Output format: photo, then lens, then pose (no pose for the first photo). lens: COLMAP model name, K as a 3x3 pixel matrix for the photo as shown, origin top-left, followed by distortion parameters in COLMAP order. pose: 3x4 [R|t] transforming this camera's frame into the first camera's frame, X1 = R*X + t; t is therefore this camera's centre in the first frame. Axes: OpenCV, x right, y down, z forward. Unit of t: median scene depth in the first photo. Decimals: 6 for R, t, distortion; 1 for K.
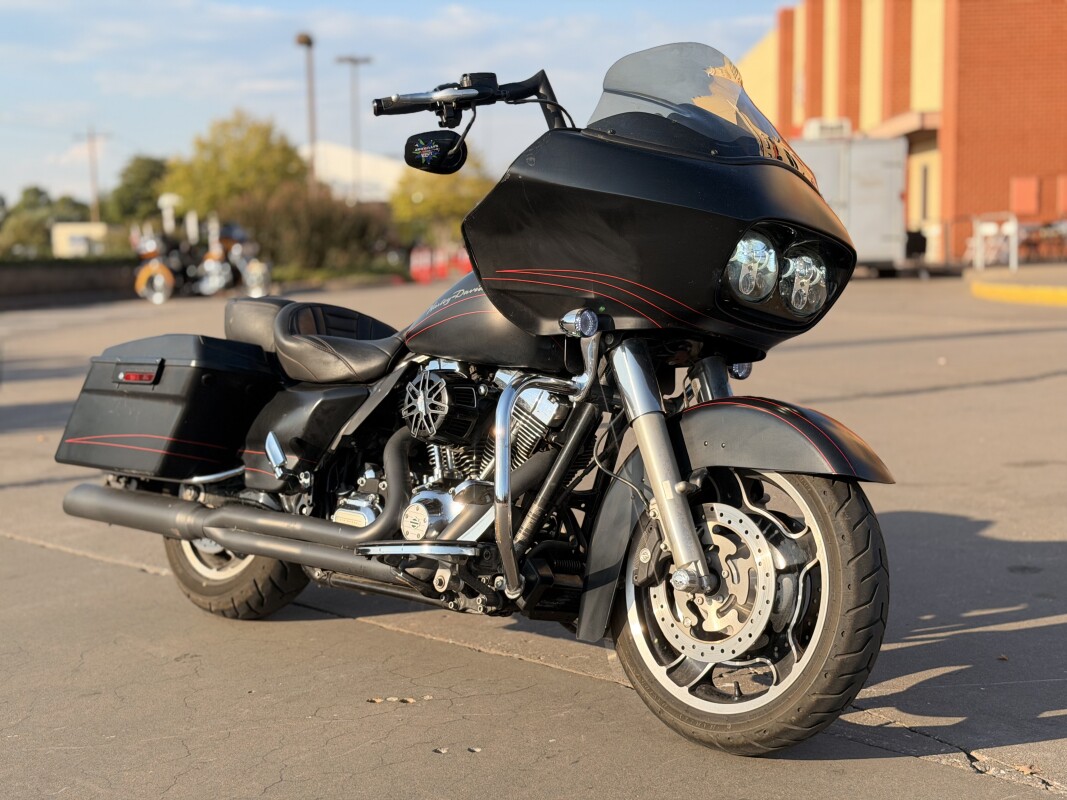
lens RADIAL K [[1422.5, 0, 533.5], [0, 1422.5, 400.0], [0, 0, 1]] dist [0.094054, 0.007813]
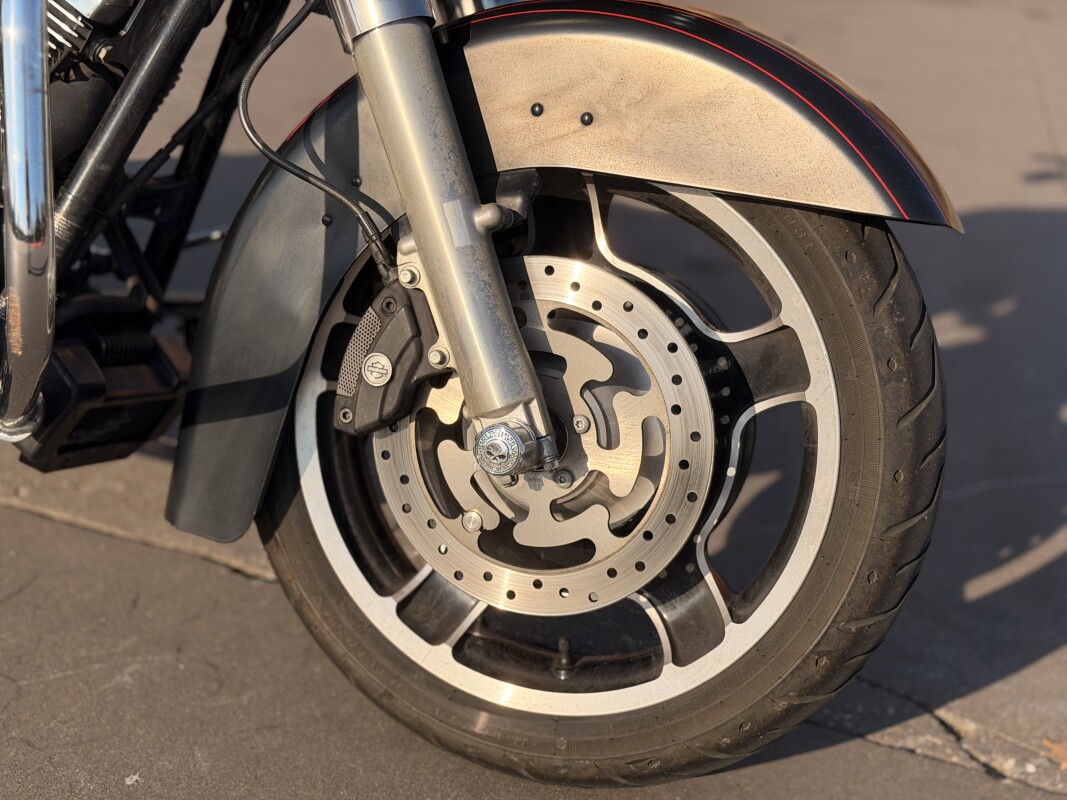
lens RADIAL K [[1422.5, 0, 533.5], [0, 1422.5, 400.0], [0, 0, 1]] dist [0.094054, 0.007813]
pose [[0.895353, -0.035943, 0.443904, -0.068542], [-0.093775, 0.959177, 0.266808, 0.000646], [-0.435372, -0.280514, 0.855431, 0.619528]]
